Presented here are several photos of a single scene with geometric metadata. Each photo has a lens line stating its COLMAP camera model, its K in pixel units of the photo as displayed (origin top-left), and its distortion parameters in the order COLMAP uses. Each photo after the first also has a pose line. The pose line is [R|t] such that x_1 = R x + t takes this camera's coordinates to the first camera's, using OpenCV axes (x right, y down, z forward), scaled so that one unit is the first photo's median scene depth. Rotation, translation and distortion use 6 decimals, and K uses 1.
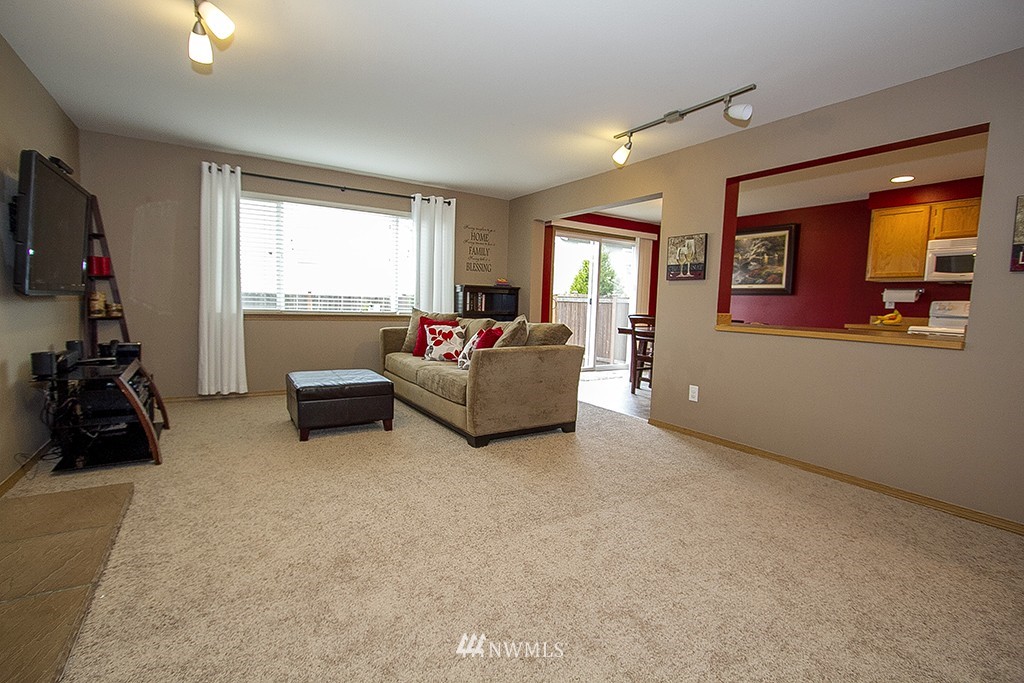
lens RADIAL K [[472.2, 0, 511.7], [0, 472.2, 336.8], [0, 0, 1]] dist [0.004458, 0.000633]
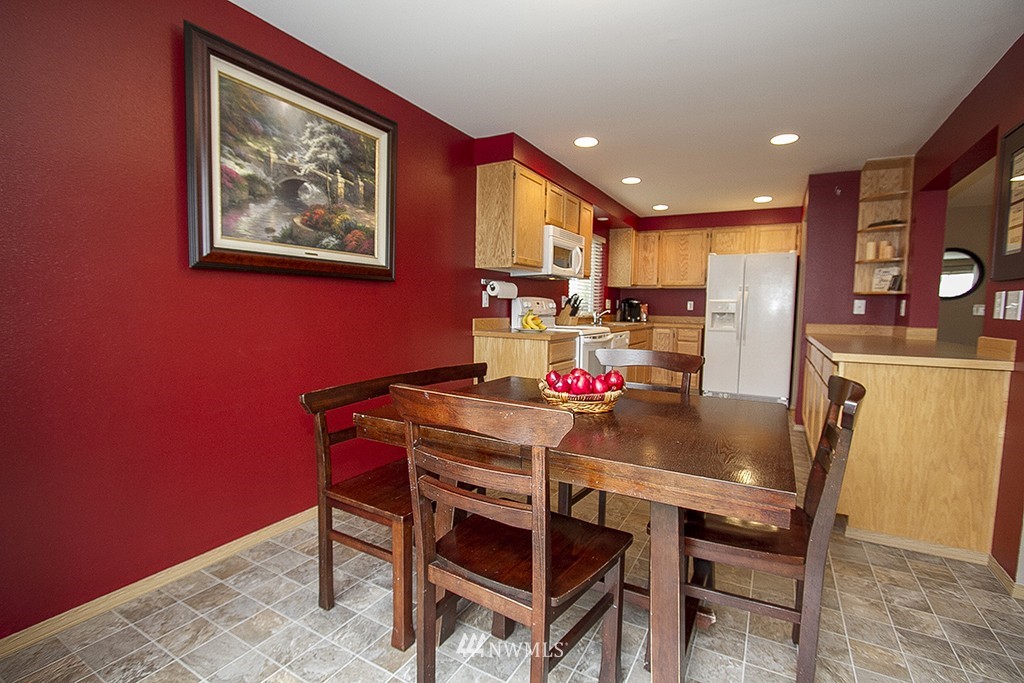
lens RADIAL K [[472.2, 0, 511.1], [0, 472.2, 339.1], [0, 0, 1]] dist [0.004458, 0.000633]
pose [[-0.473542, -0.109899, 0.873888, 0.122002], [0.026620, 0.989946, 0.138919, -0.089480], [-0.880369, 0.089047, -0.465855, 1.057393]]
